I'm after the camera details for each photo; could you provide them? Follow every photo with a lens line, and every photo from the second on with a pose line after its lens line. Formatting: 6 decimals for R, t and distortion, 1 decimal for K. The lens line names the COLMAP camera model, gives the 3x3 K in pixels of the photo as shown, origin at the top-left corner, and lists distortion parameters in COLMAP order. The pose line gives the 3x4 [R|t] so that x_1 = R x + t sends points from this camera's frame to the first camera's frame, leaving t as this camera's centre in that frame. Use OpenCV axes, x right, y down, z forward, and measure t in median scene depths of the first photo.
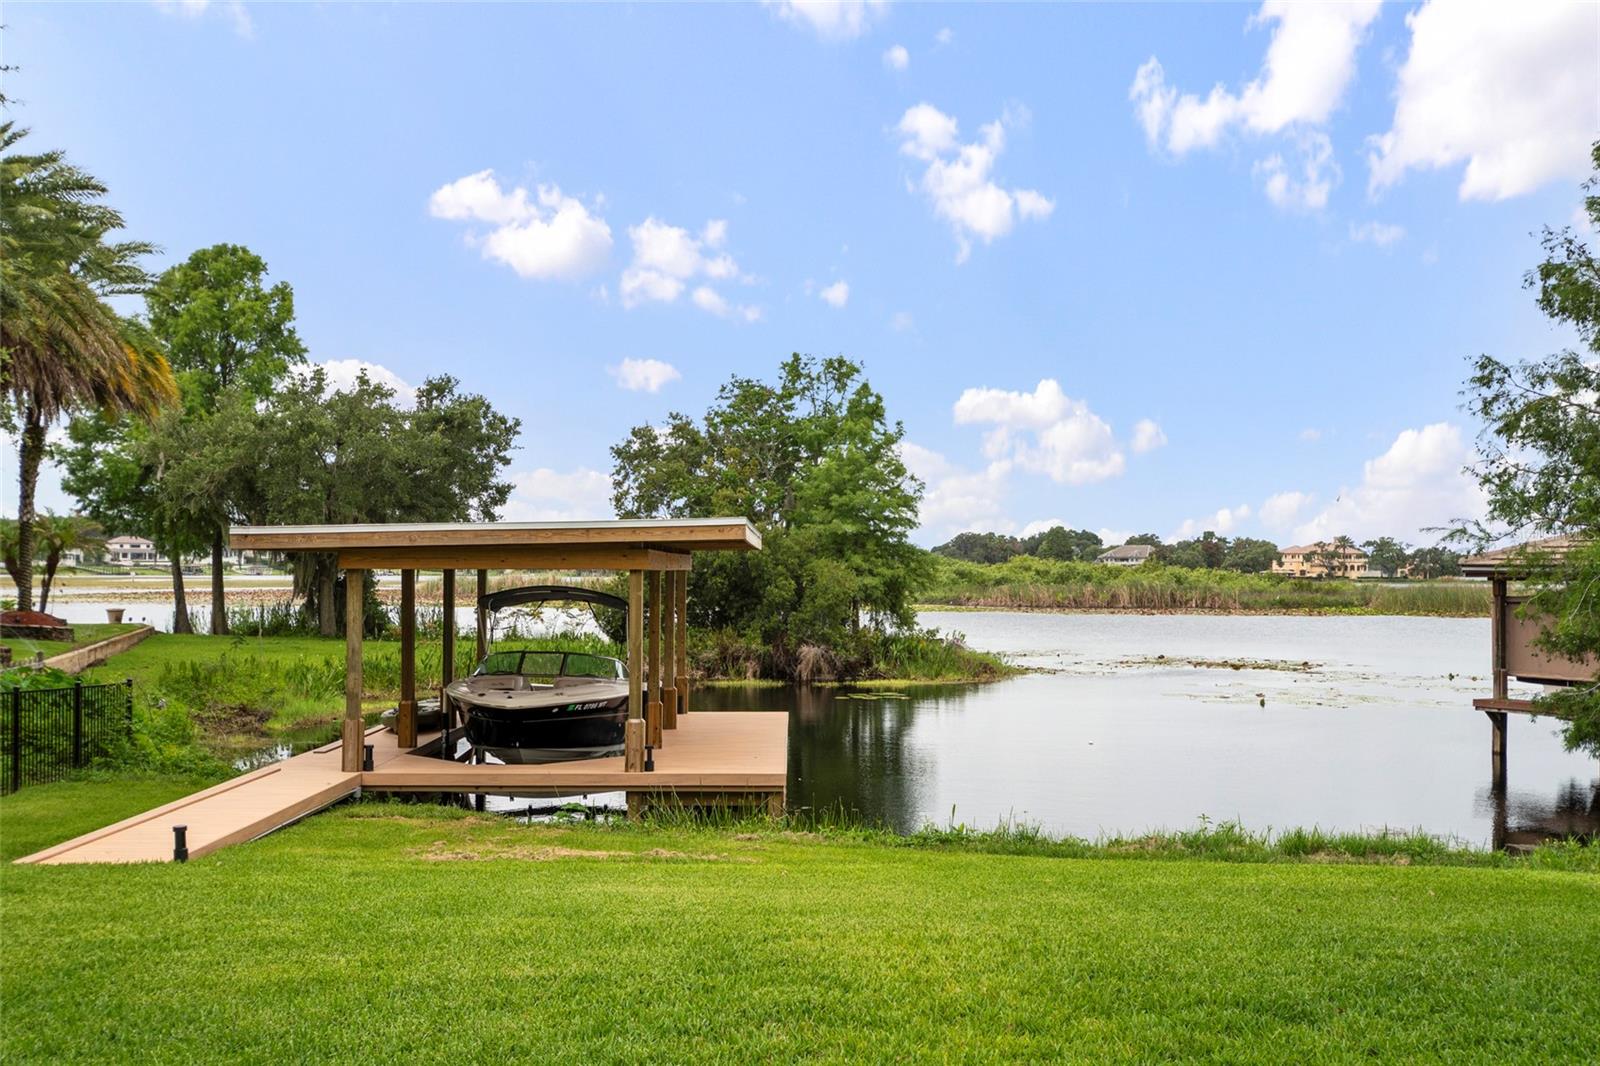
lens RADIAL K [[1630.9, 0, 831.4], [0, 1630.9, 536.0], [0, 0, 1]] dist [0.098614, 0.000292]
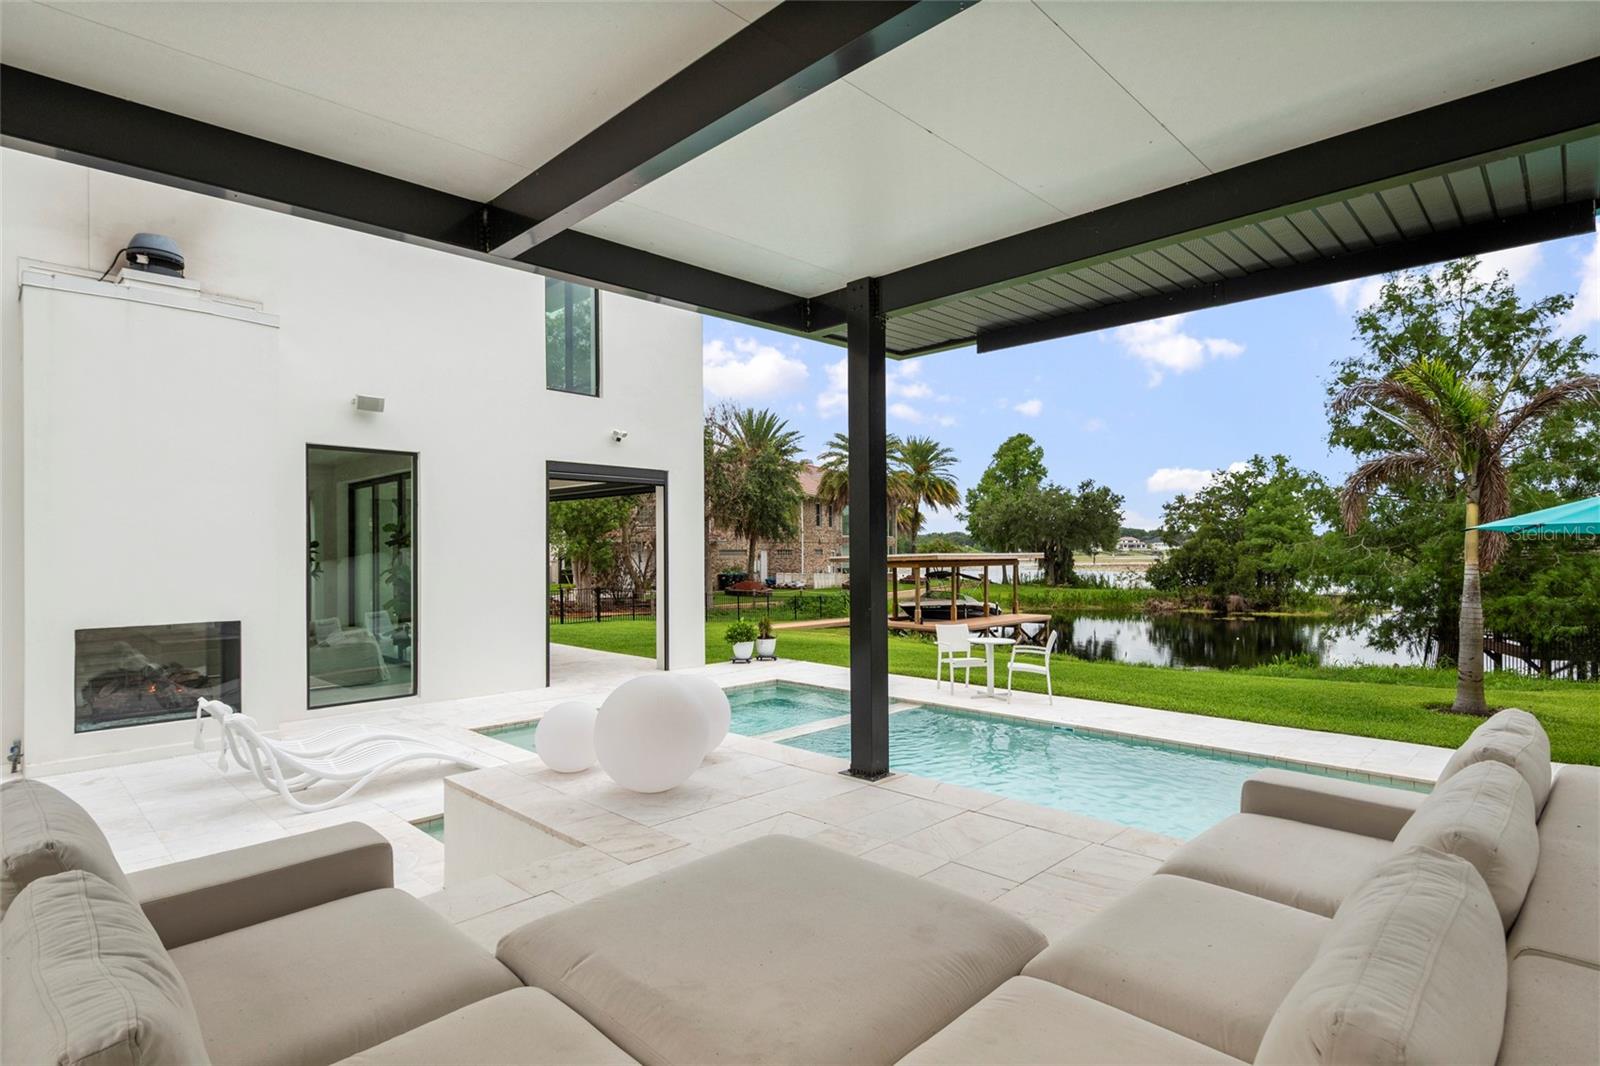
lens RADIAL K [[810.7, 0, 800.8], [0, 810.7, 543.6], [0, 0, 1]] dist [-0.000329, -0.000261]
pose [[0.700450, -0.018370, -0.713465, 0.308885], [0.025250, 0.999681, -0.000950, -0.012384], [0.713255, -0.017349, 0.700690, -0.136028]]
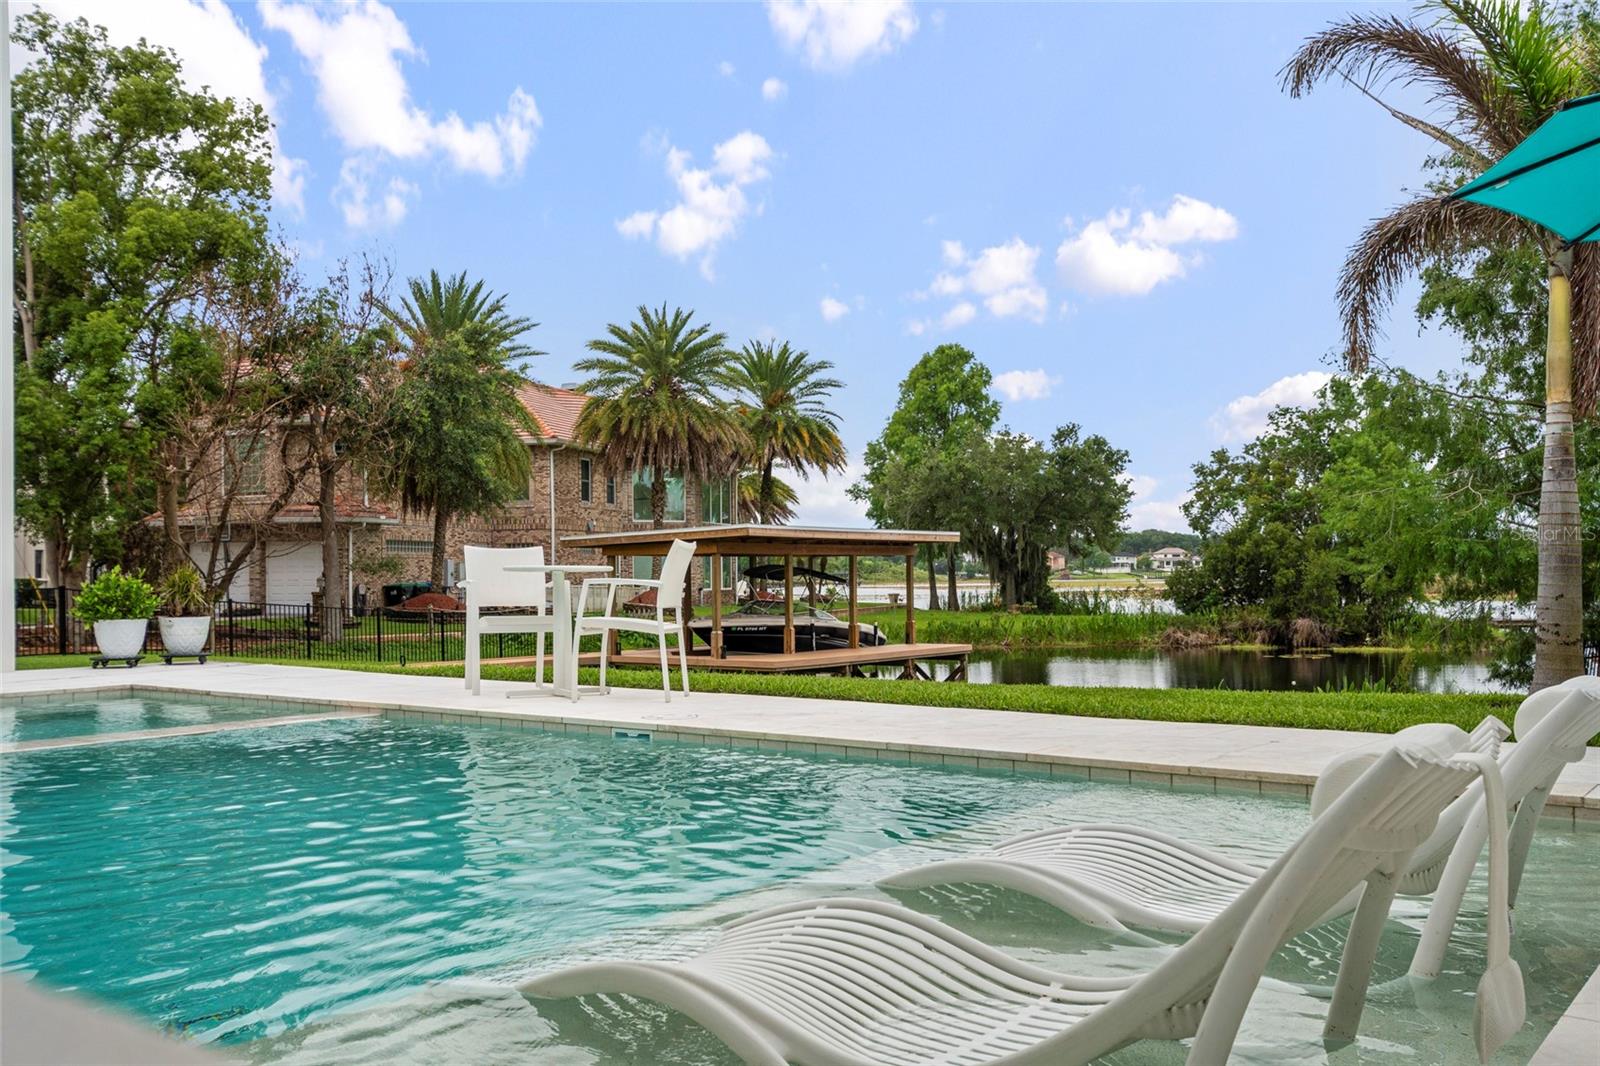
lens RADIAL K [[1415.7, 0, 800.0], [0, 1415.7, 533.0], [0, 0, 1]] dist [-0.001470, 0.011136]
pose [[0.783998, -0.033679, -0.619850, 0.314528], [0.028503, 0.999427, -0.018253, 0.009541], [0.620109, -0.003358, 0.784508, -0.075385]]
